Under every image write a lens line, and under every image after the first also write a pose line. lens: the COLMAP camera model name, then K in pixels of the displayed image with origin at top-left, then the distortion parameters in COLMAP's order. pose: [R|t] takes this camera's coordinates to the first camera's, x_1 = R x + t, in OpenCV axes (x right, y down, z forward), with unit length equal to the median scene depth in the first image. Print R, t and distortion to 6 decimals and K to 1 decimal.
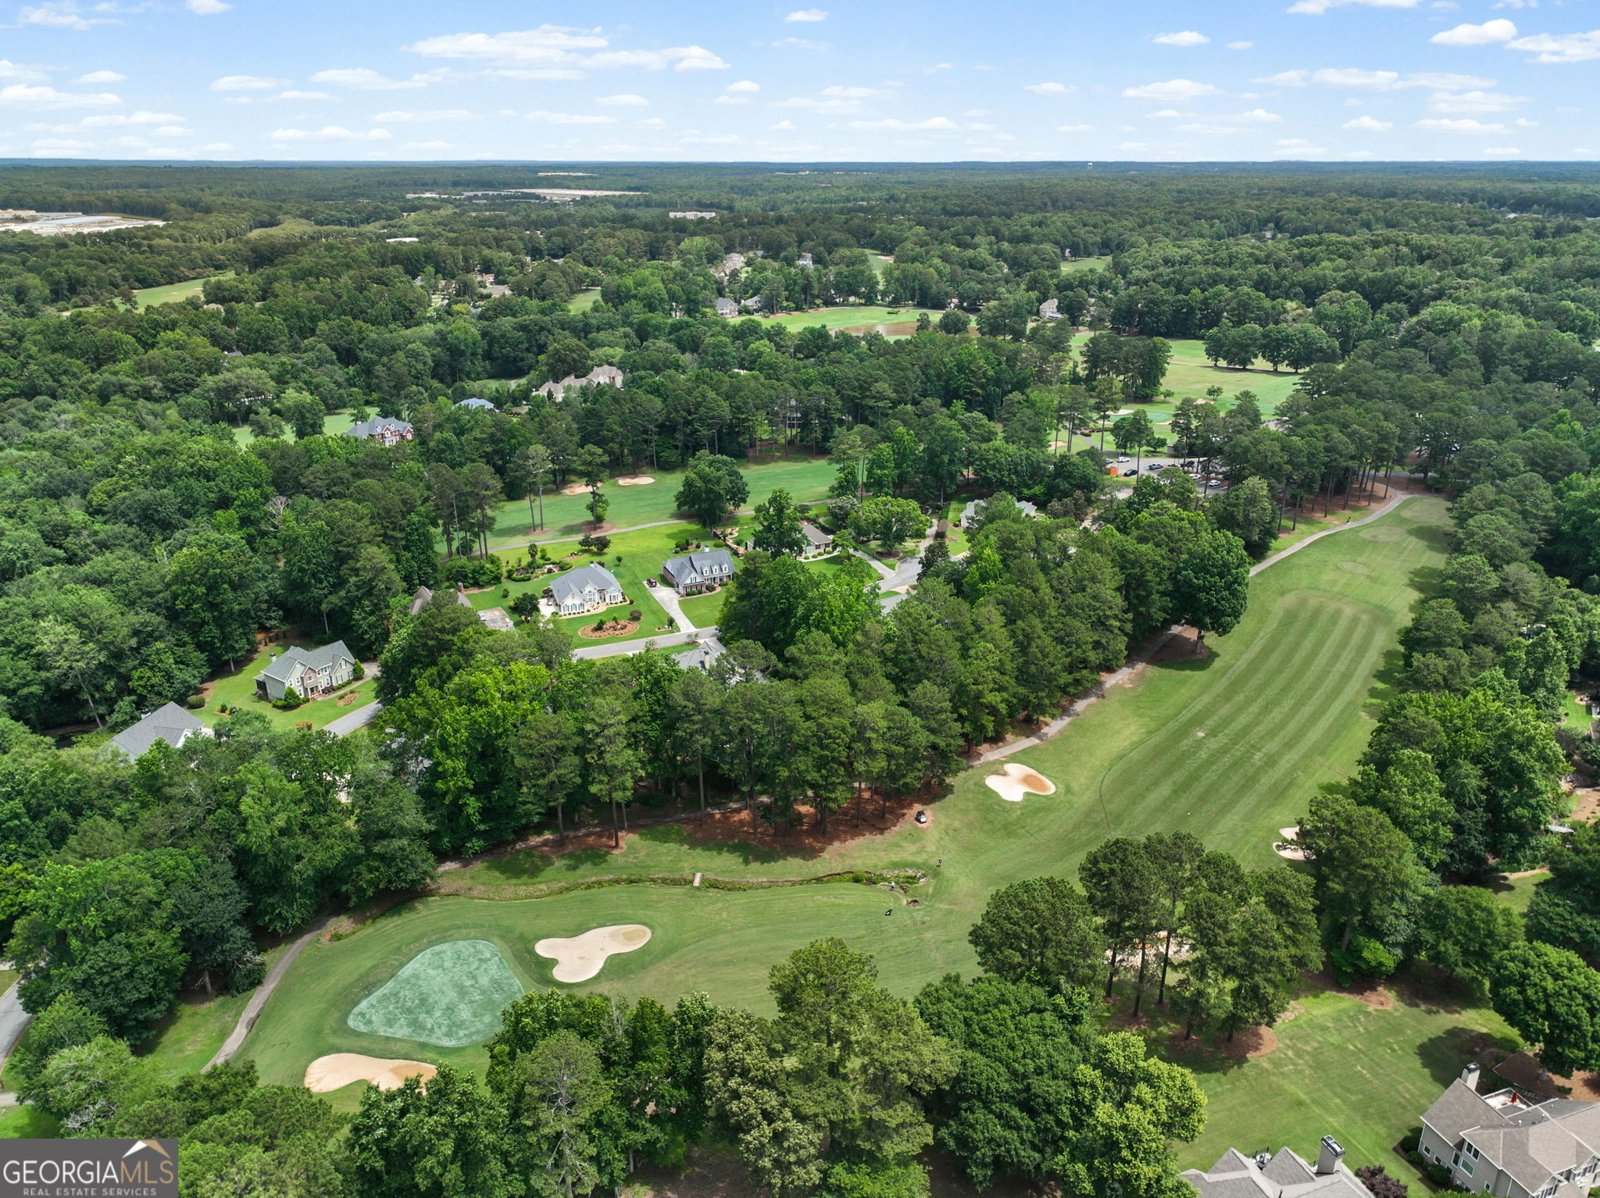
lens RADIAL K [[1144.6, 0, 800.0], [0, 1144.6, 599.0], [0, 0, 1]] dist [0.001282, 0.012771]
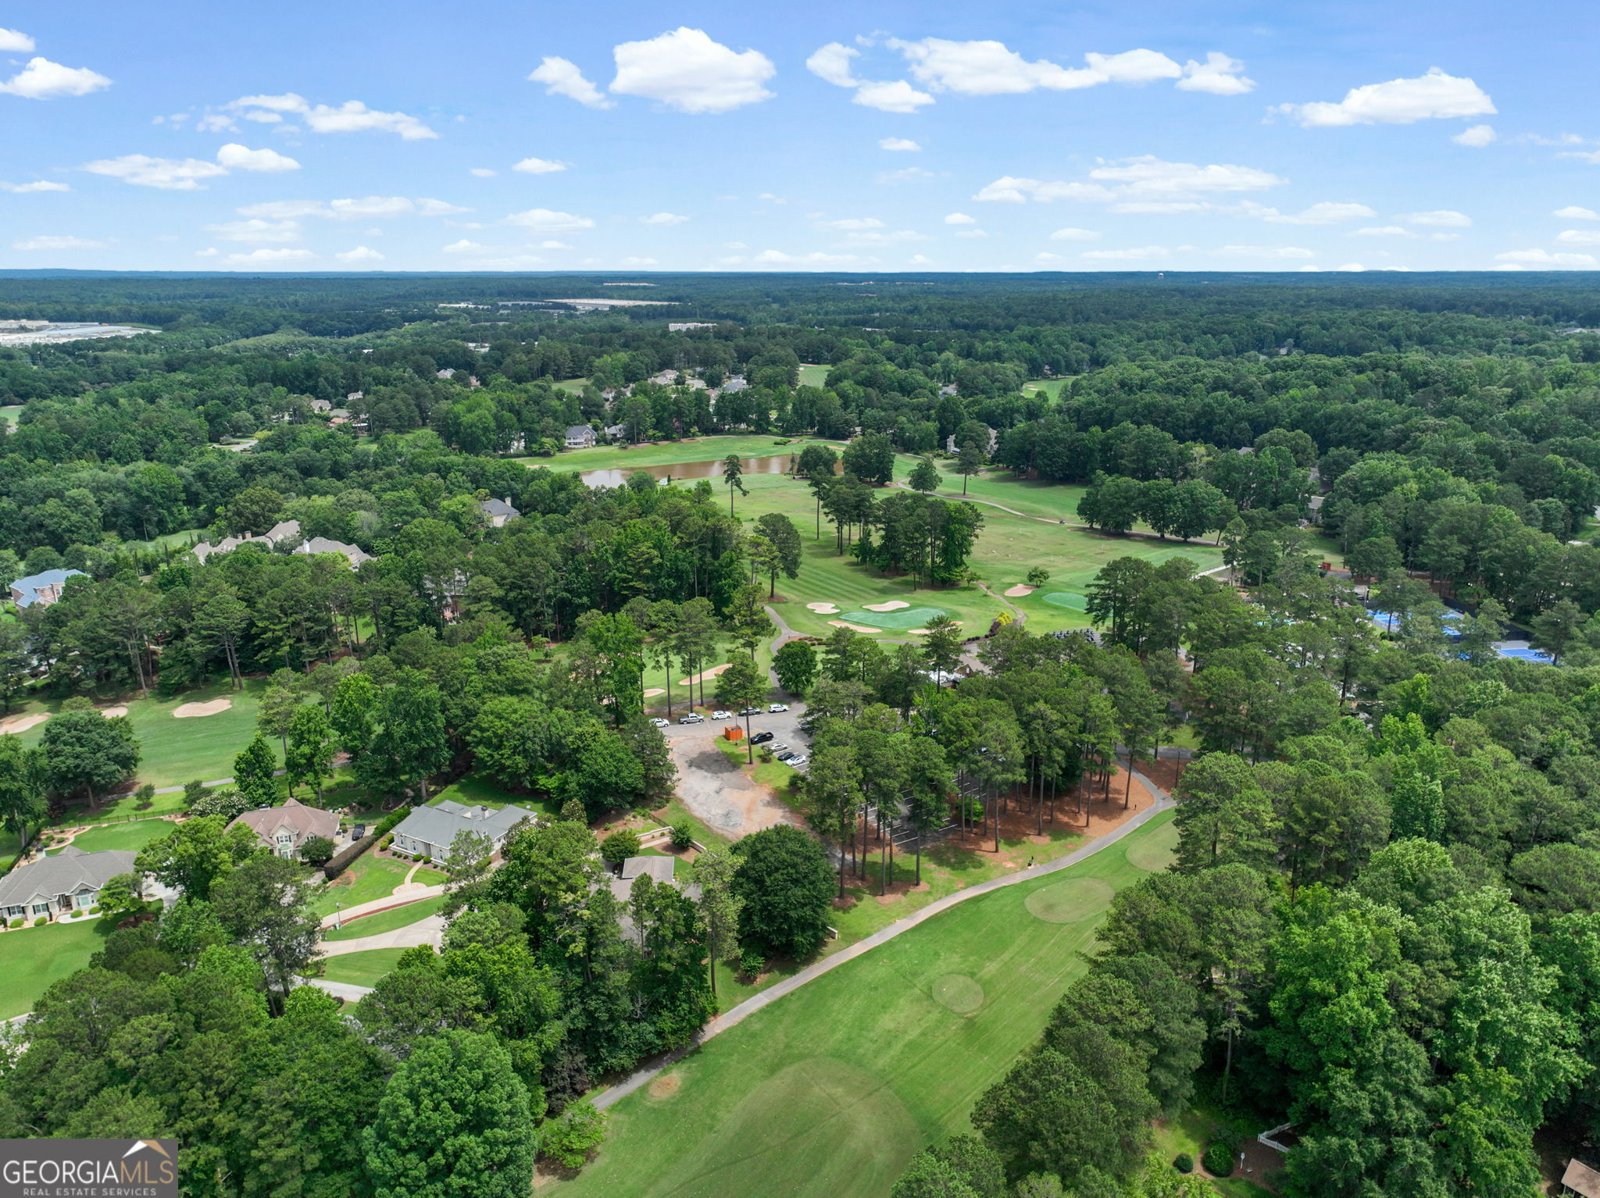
lens RADIAL K [[1144.6, 0, 800.0], [0, 1144.6, 599.0], [0, 0, 1]] dist [0.001282, 0.012771]
pose [[0.996923, 0.020745, -0.075594, 0.165883], [-0.027197, 0.995980, -0.085345, -0.061994], [0.073519, 0.087138, 0.993480, 0.161120]]
